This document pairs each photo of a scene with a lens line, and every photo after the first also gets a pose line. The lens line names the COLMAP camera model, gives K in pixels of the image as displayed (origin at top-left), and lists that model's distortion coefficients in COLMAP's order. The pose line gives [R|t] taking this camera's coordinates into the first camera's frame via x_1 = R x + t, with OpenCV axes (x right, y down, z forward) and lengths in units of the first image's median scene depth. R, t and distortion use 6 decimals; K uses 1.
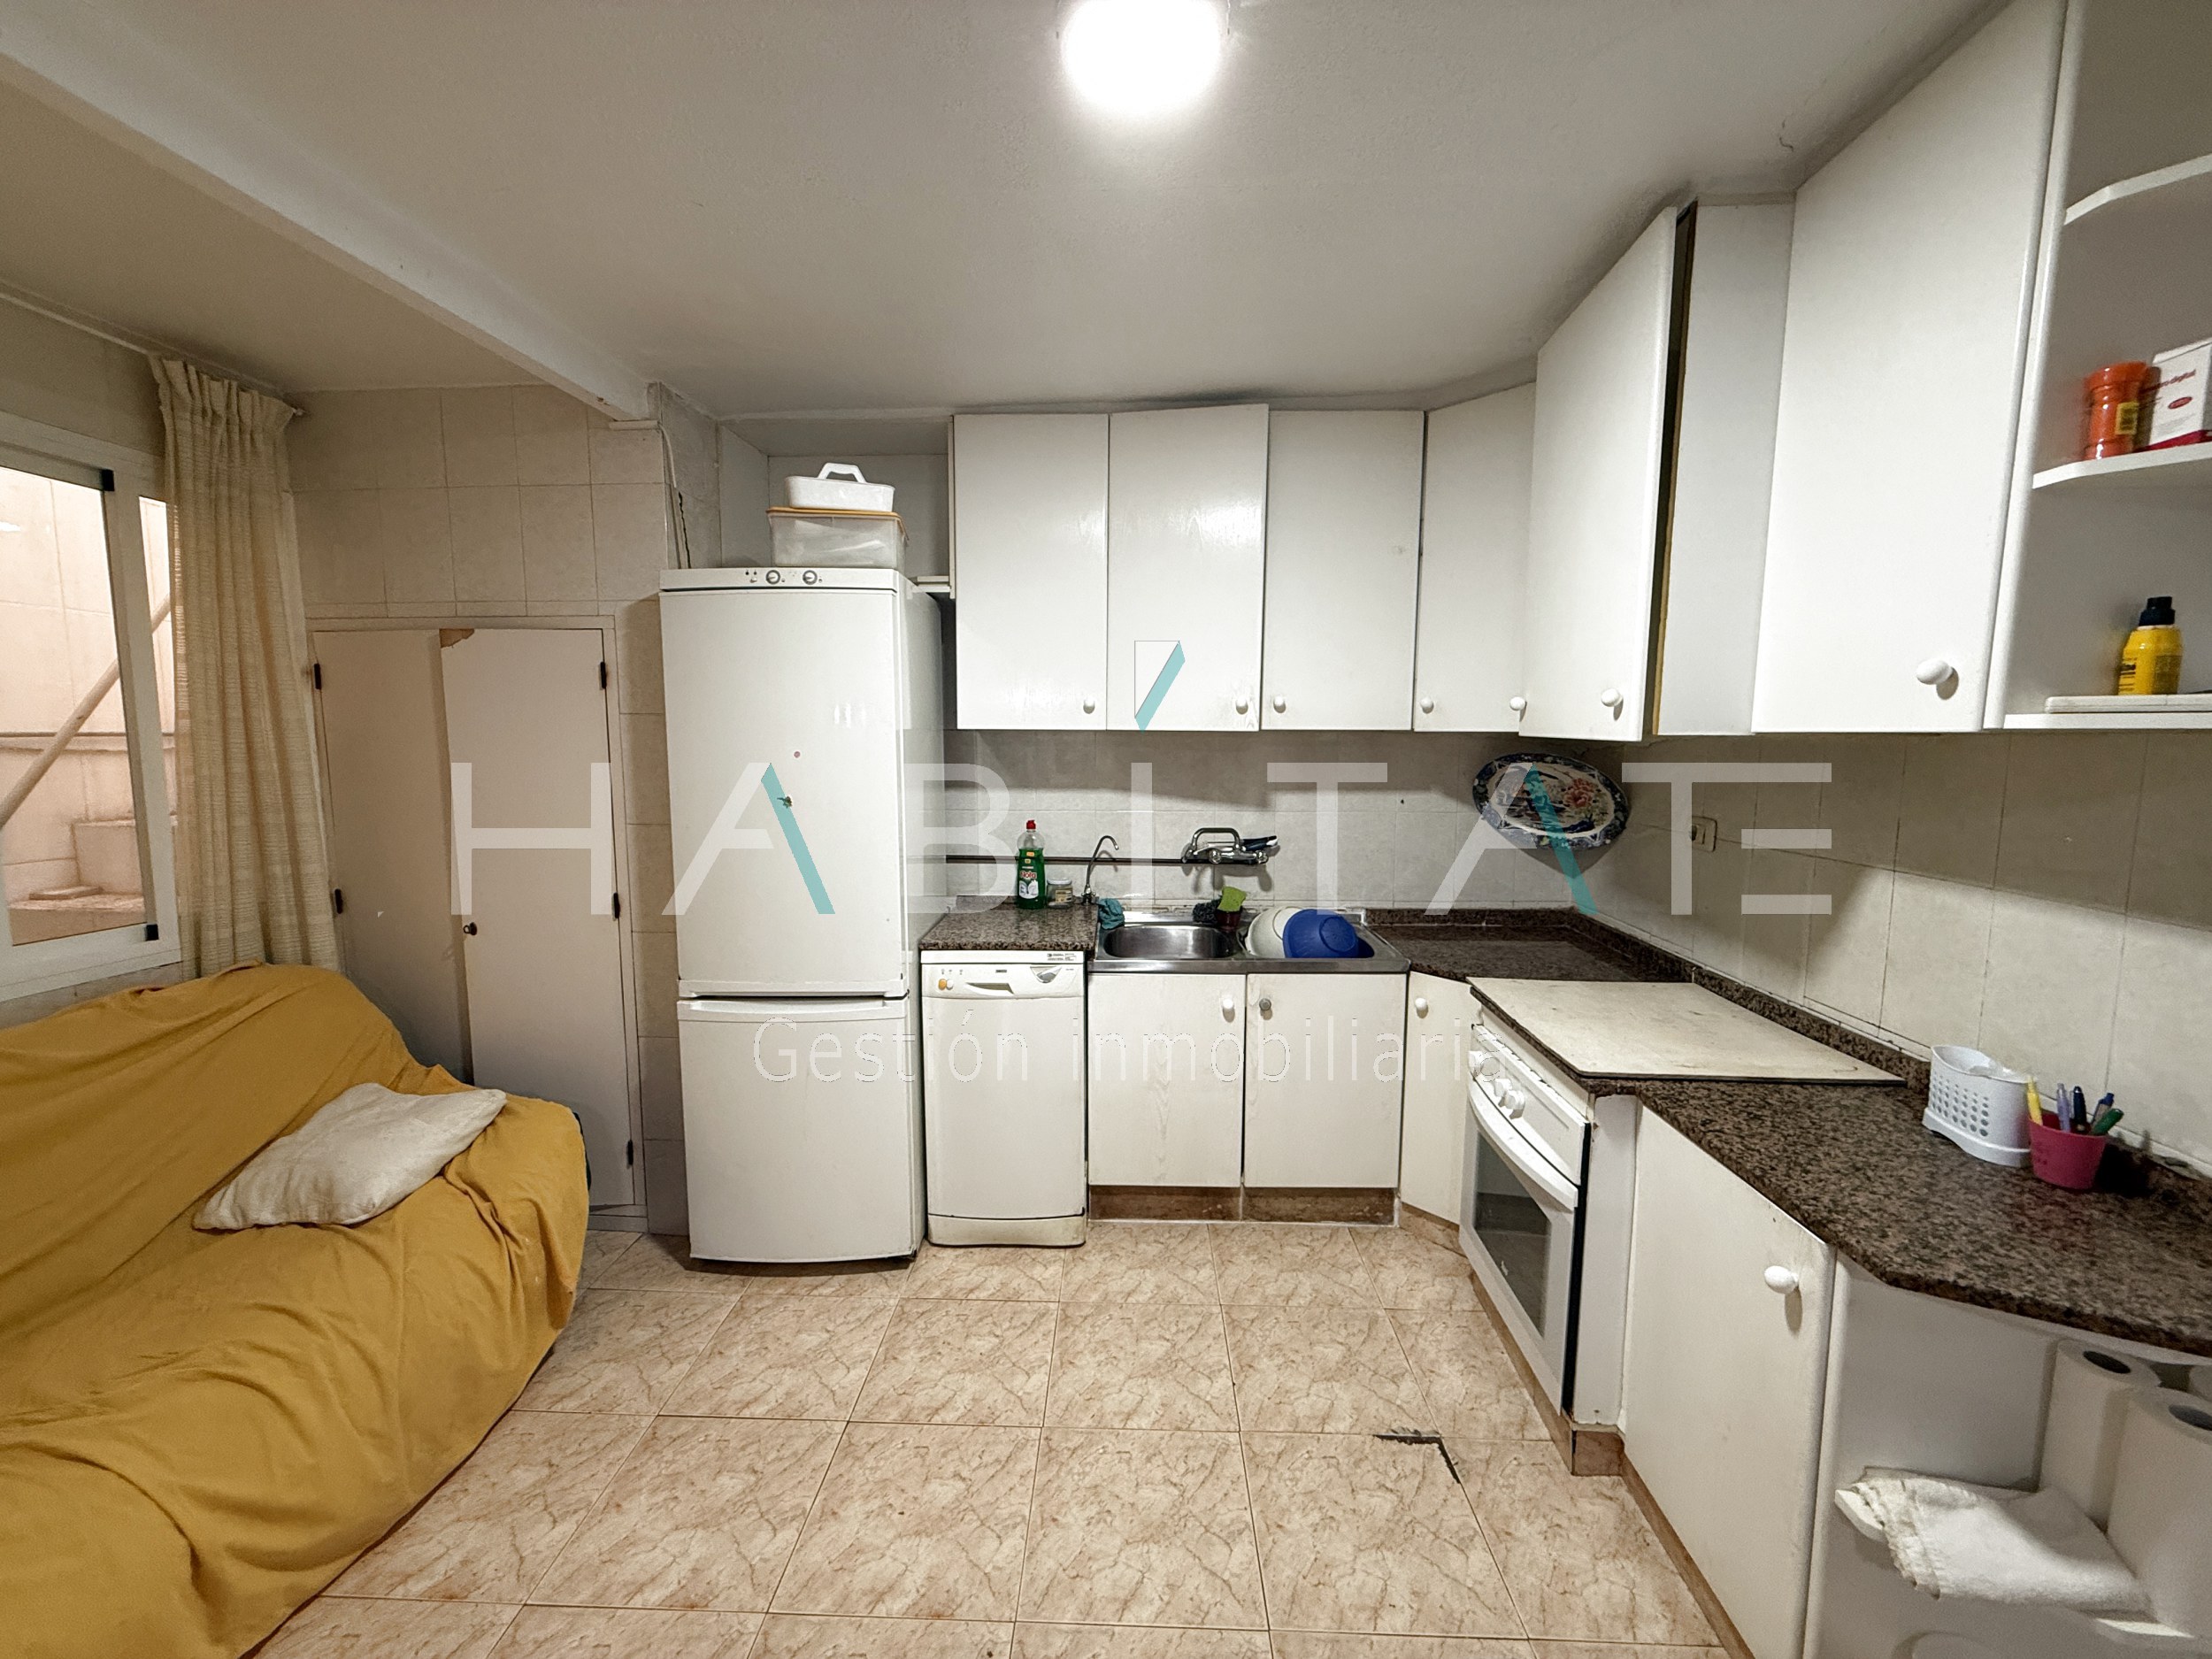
lens RADIAL K [[879.5, 0, 1101.4], [0, 879.5, 829.5], [0, 0, 1]] dist [-0.000735, 0.000177]
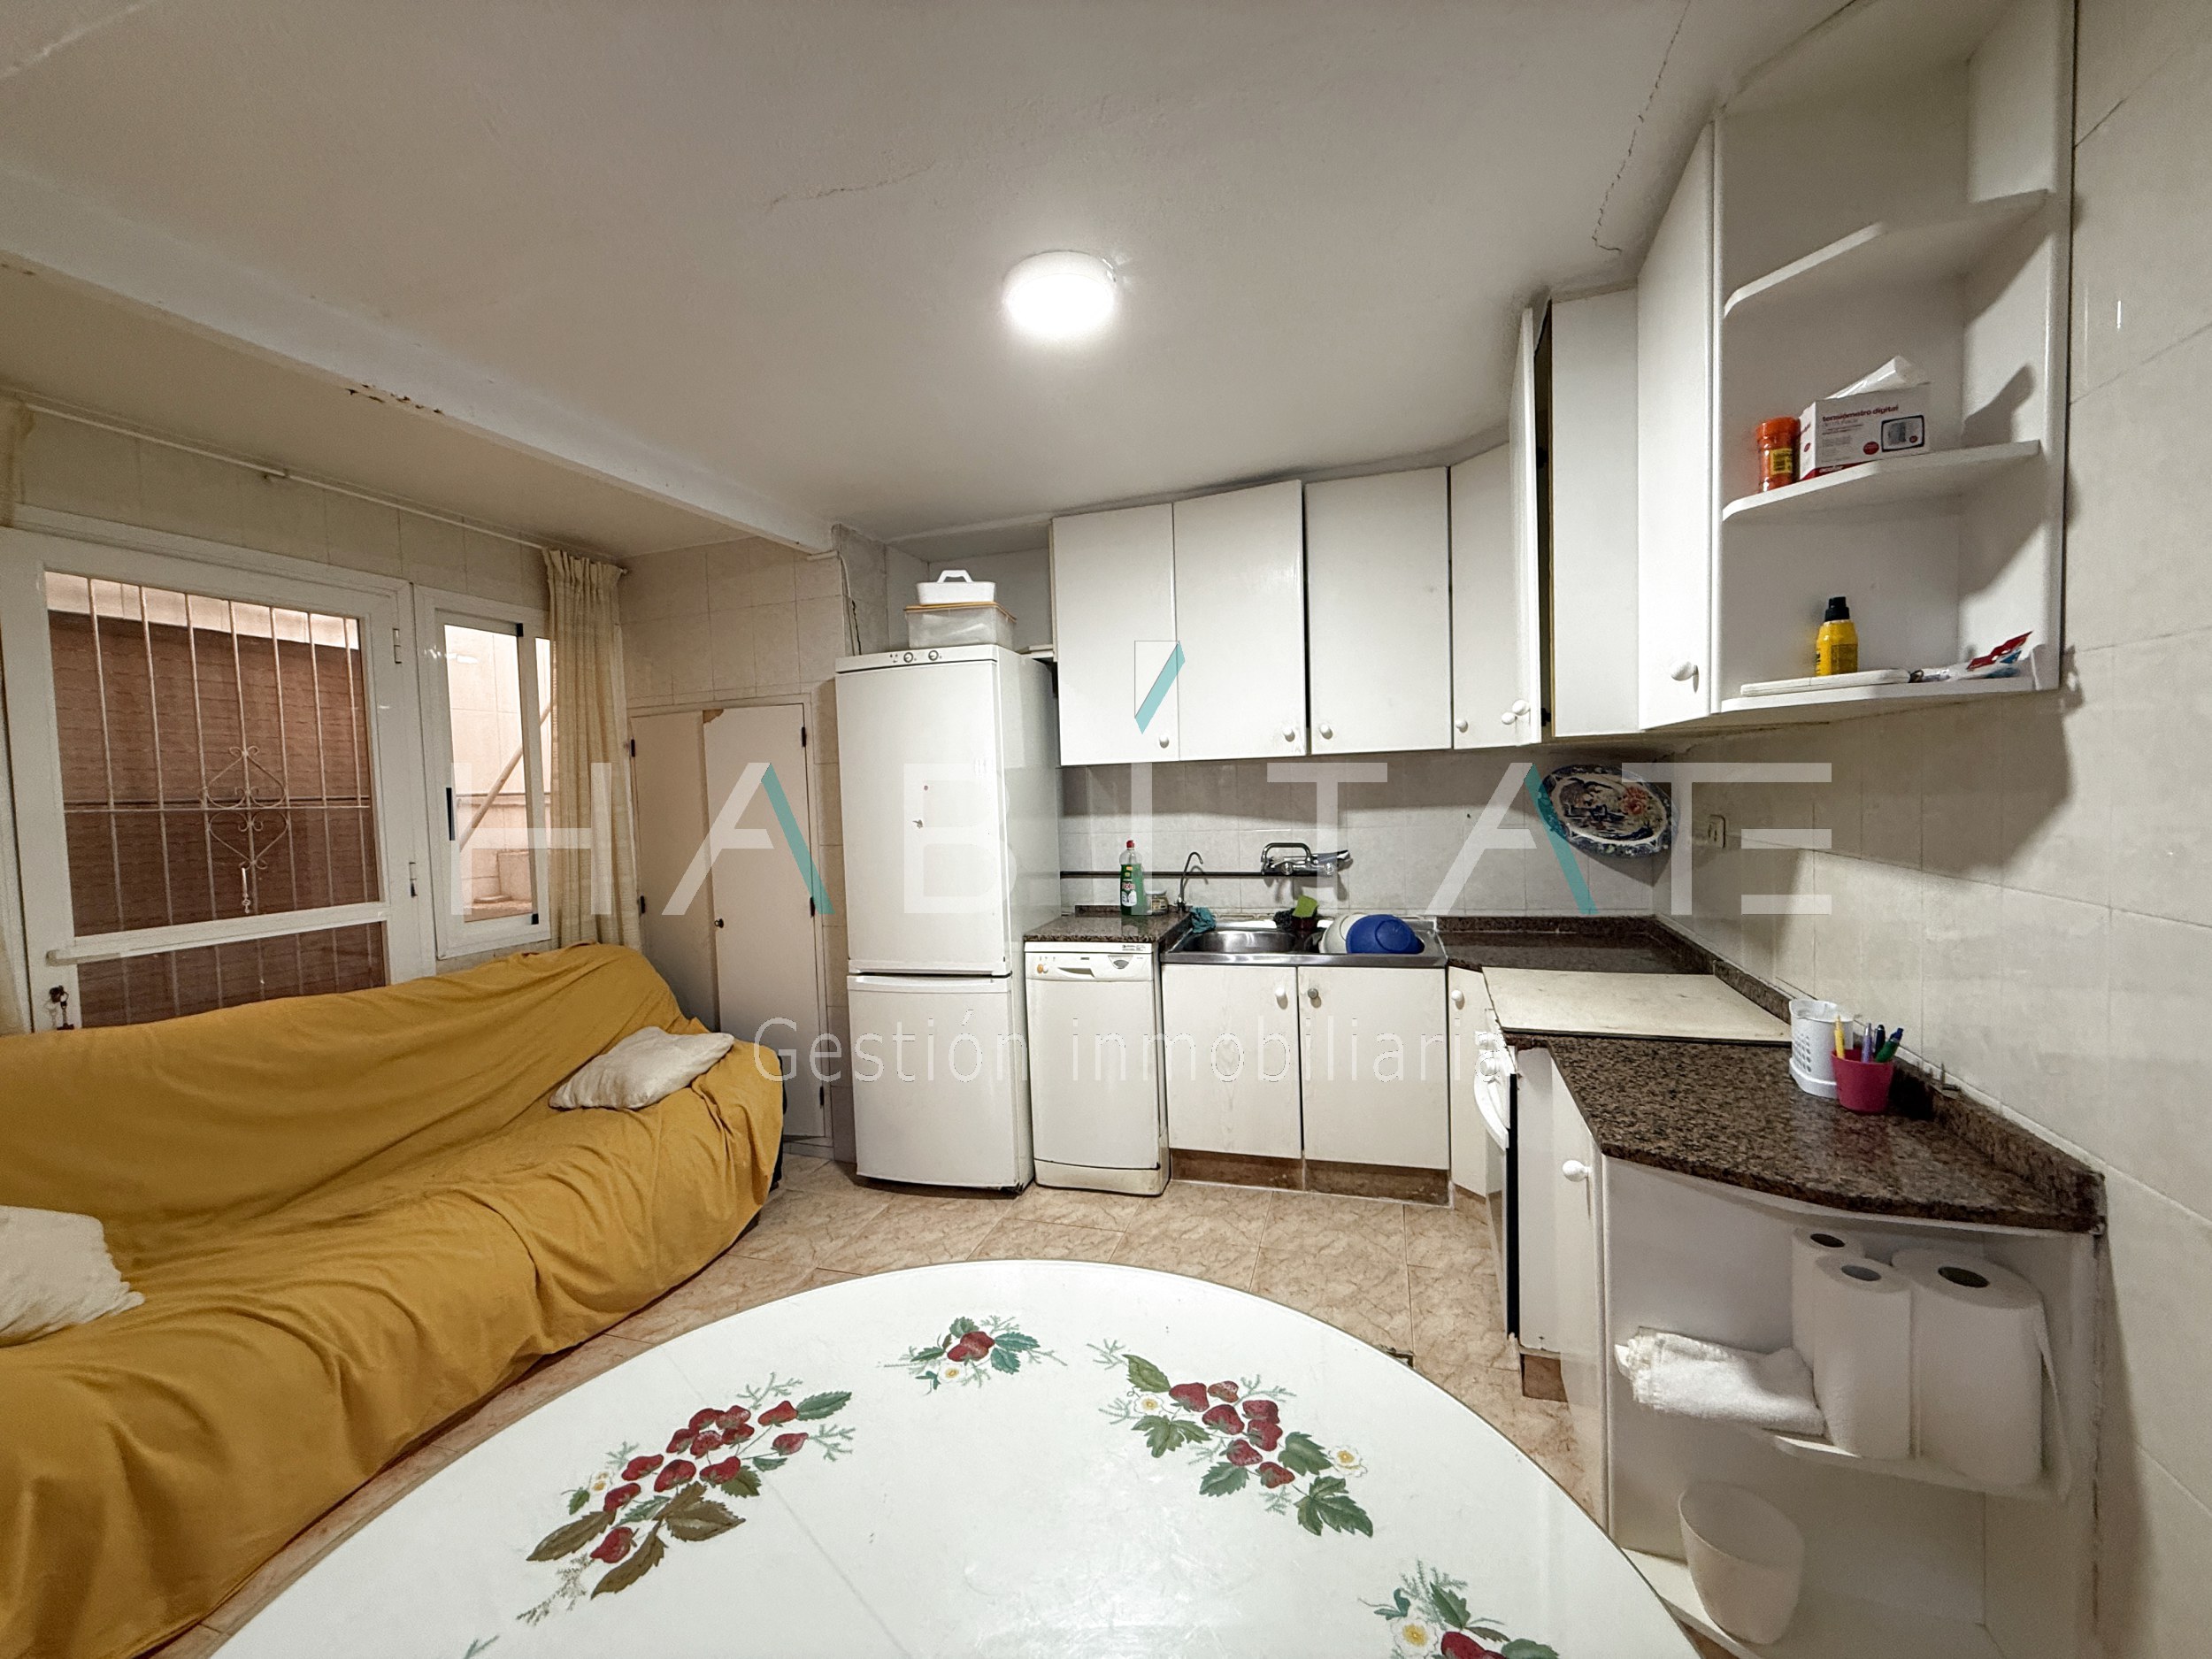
lens RADIAL K [[879.5, 0, 1100.8], [0, 879.5, 829.2], [0, 0, 1]] dist [-0.000735, 0.000177]
pose [[0.964078, -0.025076, -0.264433, 0.238049], [0.010322, 0.998319, -0.057037, 0.050886], [0.265419, 0.052258, 0.962716, -0.188339]]
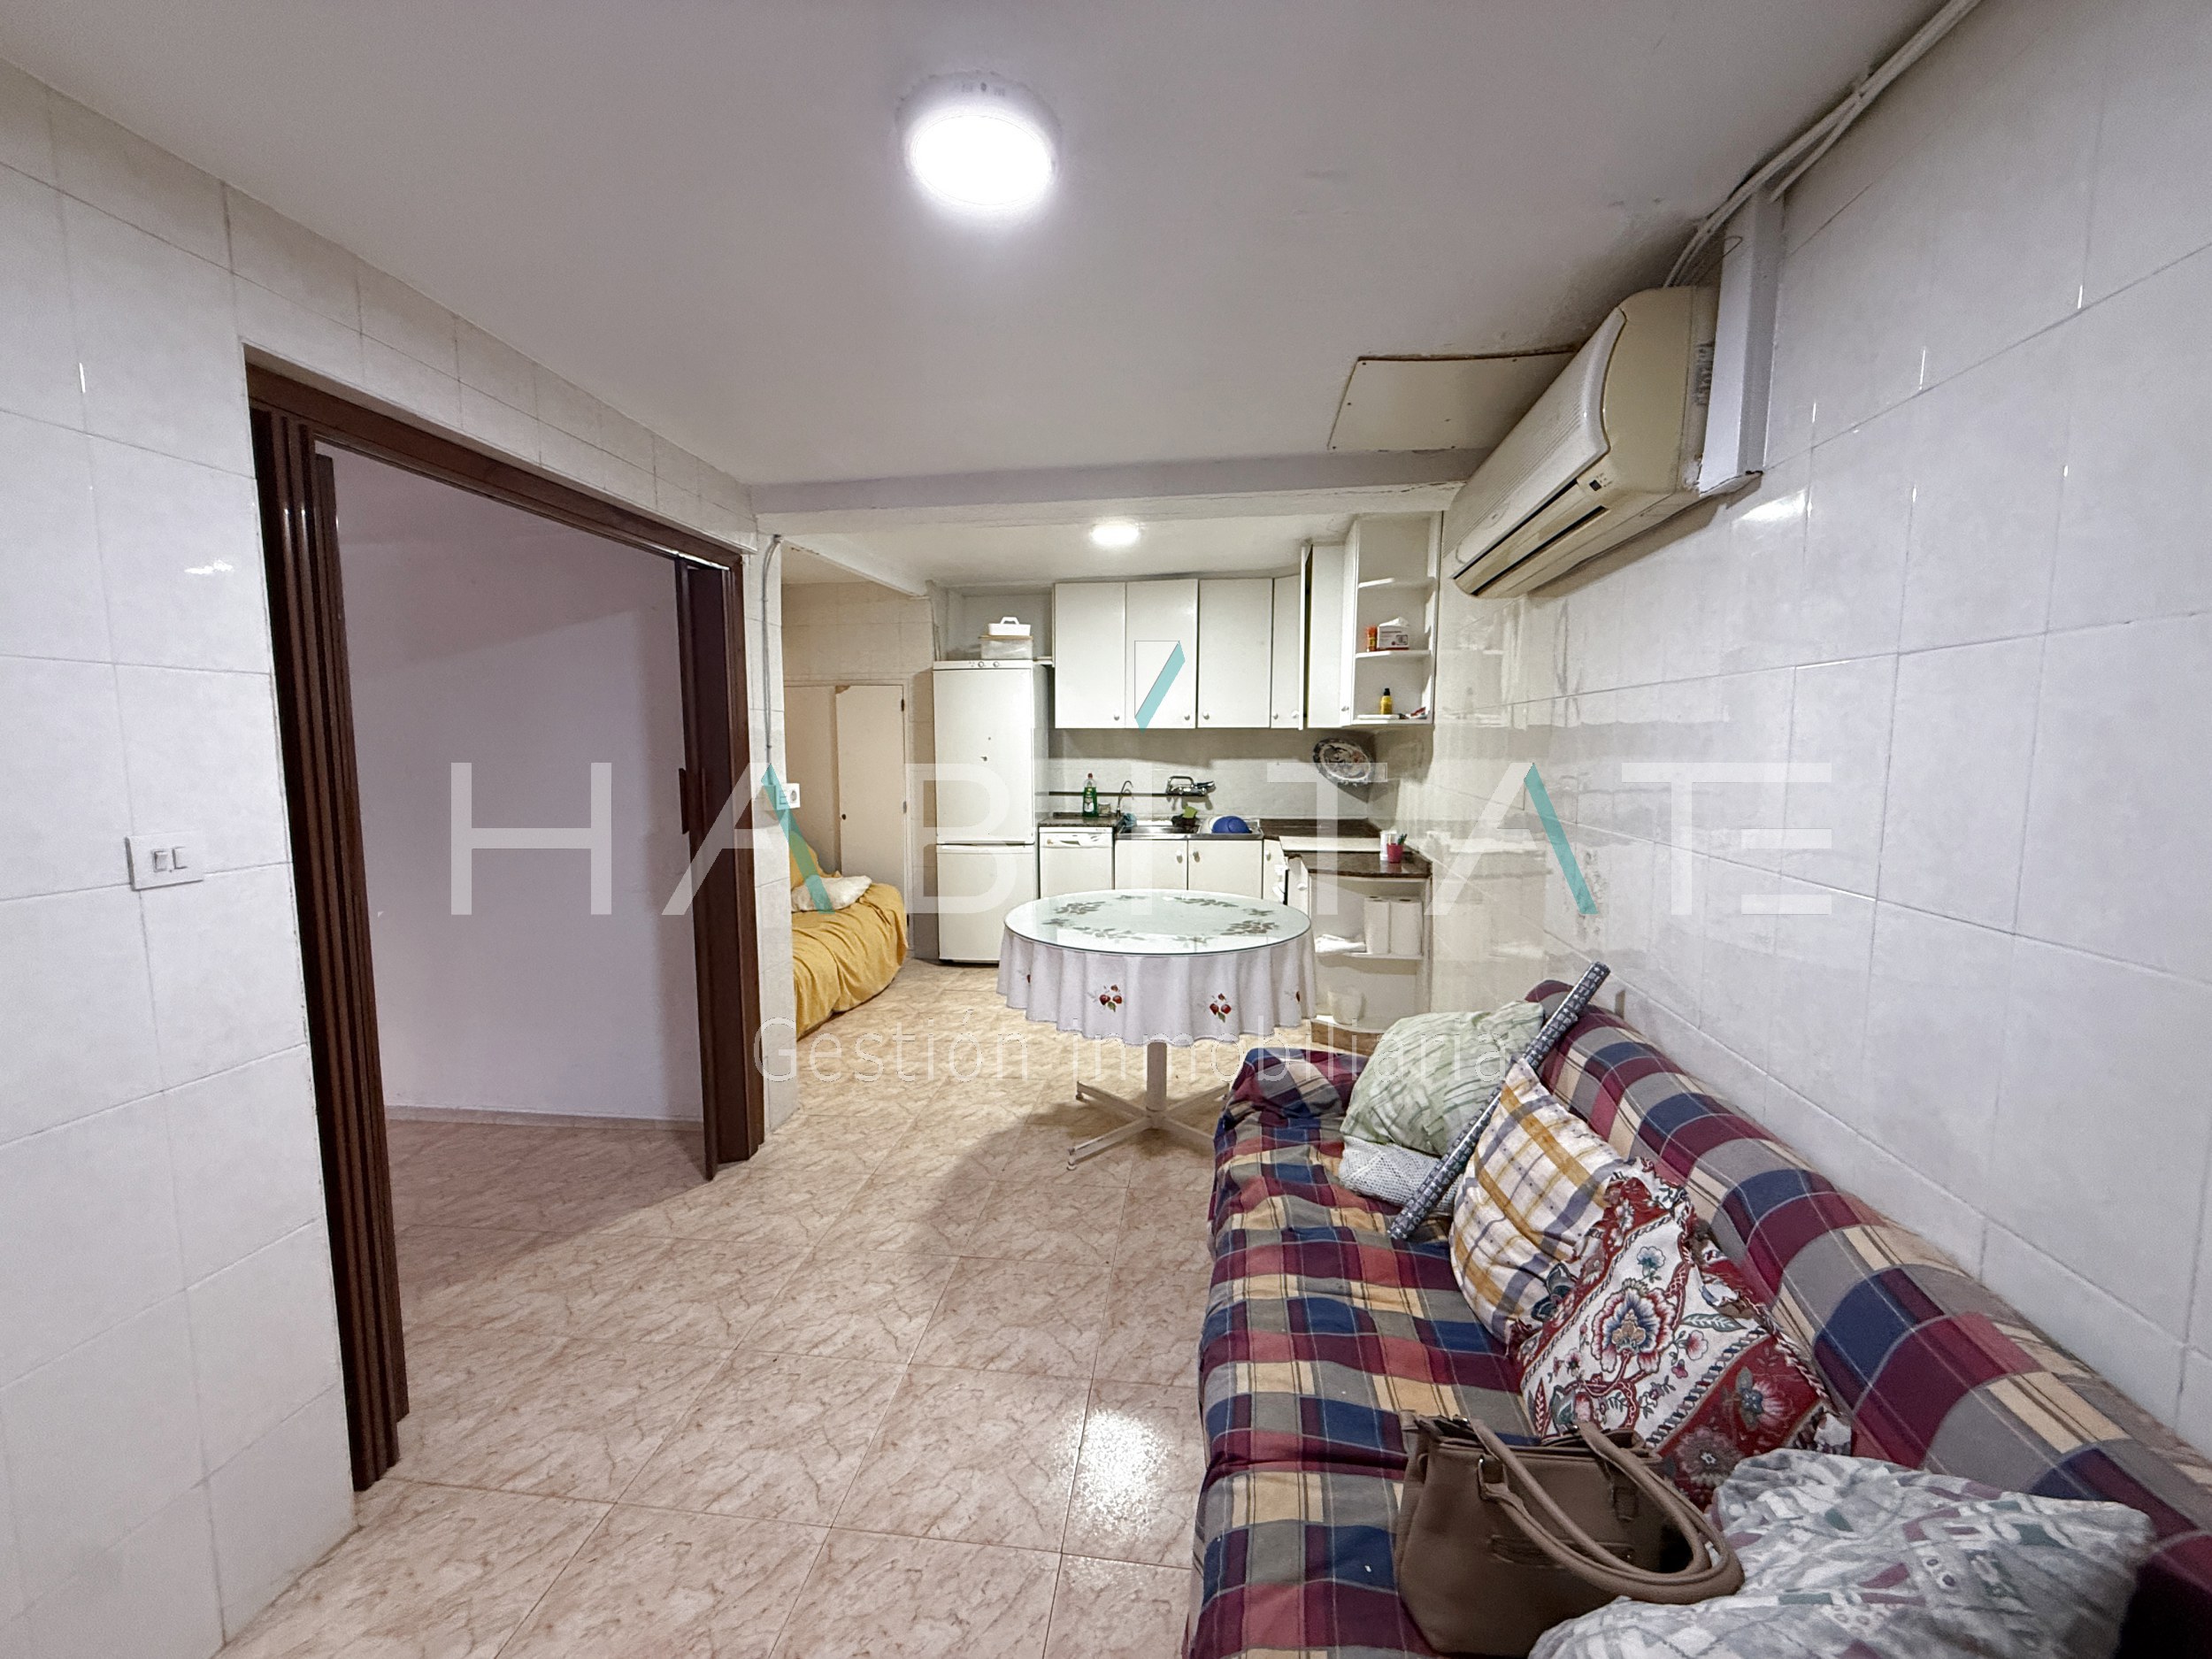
lens RADIAL K [[879.5, 0, 1102.5], [0, 879.5, 835.4], [0, 0, 1]] dist [-0.000735, 0.000177]
pose [[0.996537, 0.005155, -0.082994, 0.142591], [-0.004994, 0.999985, 0.002152, 0.156018], [0.083003, -0.001731, 0.996548, -1.236668]]
